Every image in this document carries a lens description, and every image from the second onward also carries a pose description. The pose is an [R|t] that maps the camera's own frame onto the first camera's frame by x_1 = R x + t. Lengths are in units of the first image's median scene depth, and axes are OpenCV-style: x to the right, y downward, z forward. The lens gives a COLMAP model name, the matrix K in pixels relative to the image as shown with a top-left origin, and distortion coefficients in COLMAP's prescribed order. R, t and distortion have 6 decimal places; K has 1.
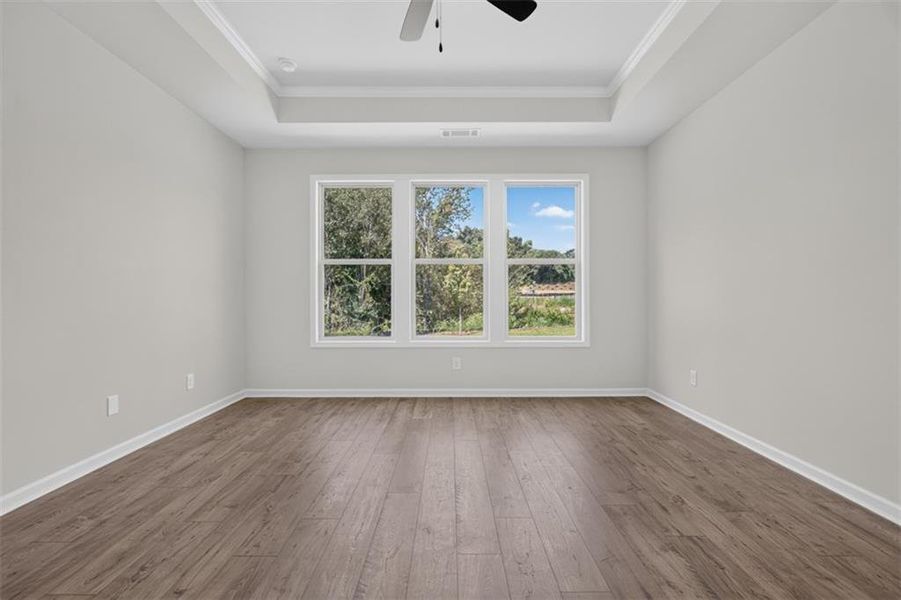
lens RADIAL K [[406.4, 0, 443.4], [0, 406.4, 292.7], [0, 0, 1]] dist [-0.004715, 0.004667]
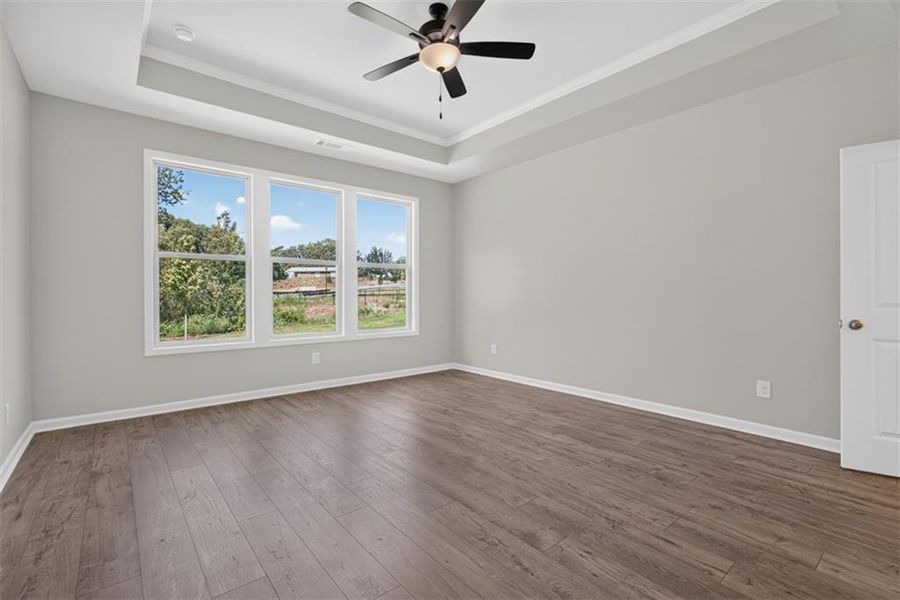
lens RADIAL K [[405.9, 0, 445.3], [0, 405.9, 297.1], [0, 0, 1]] dist [-0.004715, 0.004667]
pose [[0.773372, -0.003386, 0.633943, -0.390921], [-0.005883, 0.999904, 0.012517, -0.001721], [-0.633925, -0.013409, 0.773278, -0.037208]]
